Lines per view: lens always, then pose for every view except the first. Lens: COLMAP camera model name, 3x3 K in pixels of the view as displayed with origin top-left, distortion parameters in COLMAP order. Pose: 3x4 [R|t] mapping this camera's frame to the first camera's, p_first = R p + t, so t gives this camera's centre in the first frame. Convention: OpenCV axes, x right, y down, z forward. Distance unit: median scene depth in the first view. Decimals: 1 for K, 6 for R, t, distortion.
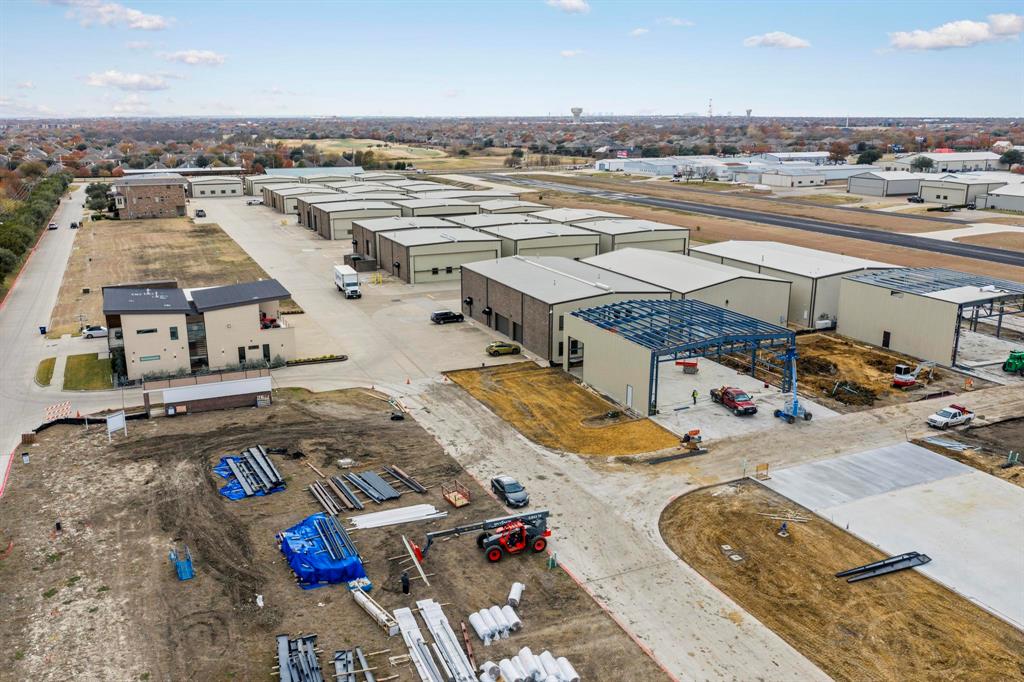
lens RADIAL K [[851.4, 0, 512.0], [0, 851.4, 341.0], [0, 0, 1]] dist [0.005998, -0.012762]
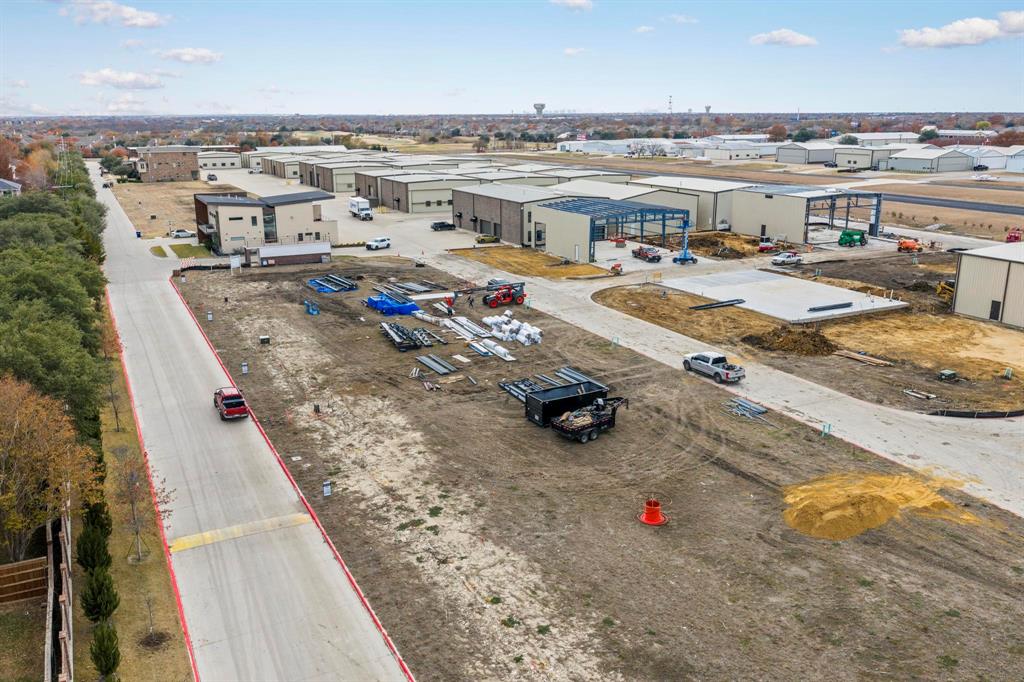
lens RADIAL K [[851.4, 0, 512.0], [0, 851.4, 341.0], [0, 0, 1]] dist [0.005998, -0.012762]
pose [[0.999107, -0.013747, 0.039958, -0.012483], [0.013680, 0.999905, 0.001948, 0.076245], [-0.039981, -0.001400, 0.999199, -0.166842]]
